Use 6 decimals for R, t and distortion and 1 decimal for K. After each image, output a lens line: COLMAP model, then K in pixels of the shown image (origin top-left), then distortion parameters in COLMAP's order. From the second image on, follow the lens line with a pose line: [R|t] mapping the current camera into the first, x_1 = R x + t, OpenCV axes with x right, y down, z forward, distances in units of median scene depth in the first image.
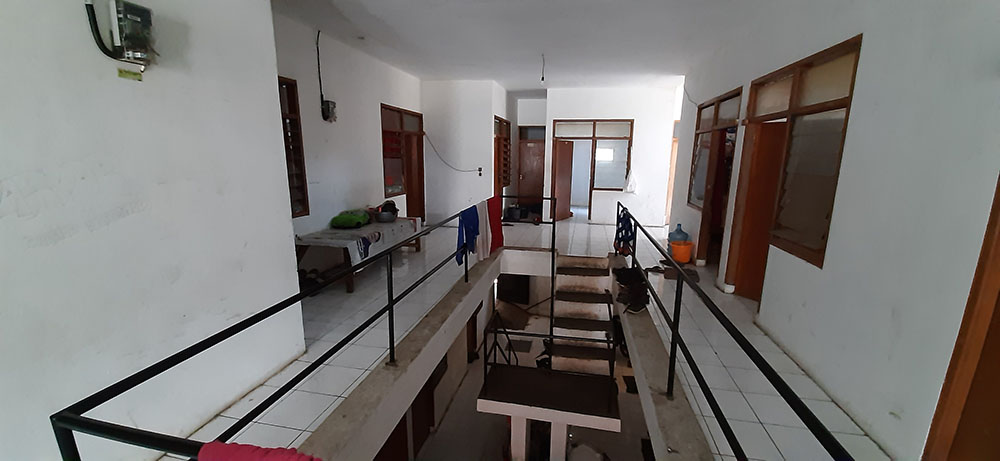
lens RADIAL K [[379.8, 0, 501.7], [0, 379.8, 232.6], [0, 0, 1]] dist [0.014090, -0.011867]
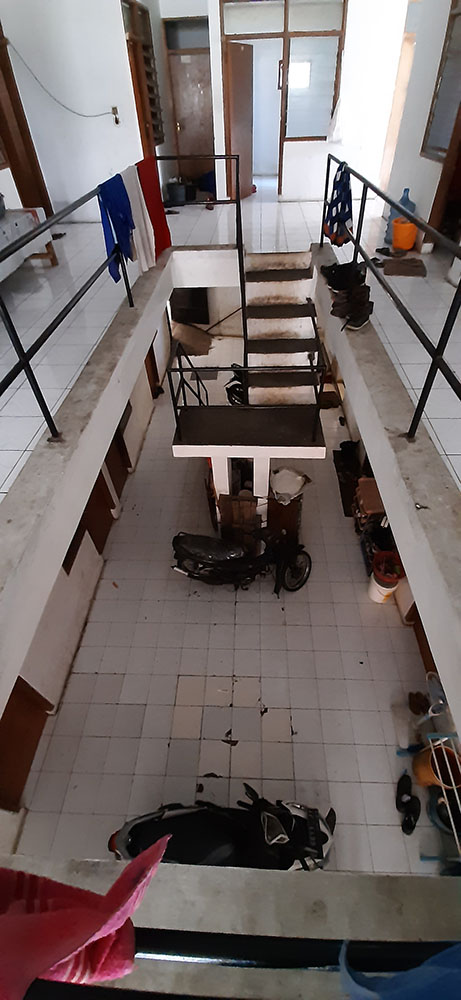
lens RADIAL K [[379.8, 0, 234.2], [0, 379.8, 488.0], [0, 0, 1]] dist [0.014090, -0.011867]
pose [[0.985491, -0.145113, 0.088037, -0.010154], [0.069976, 0.819922, 0.568182, 0.009733], [-0.154634, -0.553778, 0.818180, 0.136624]]
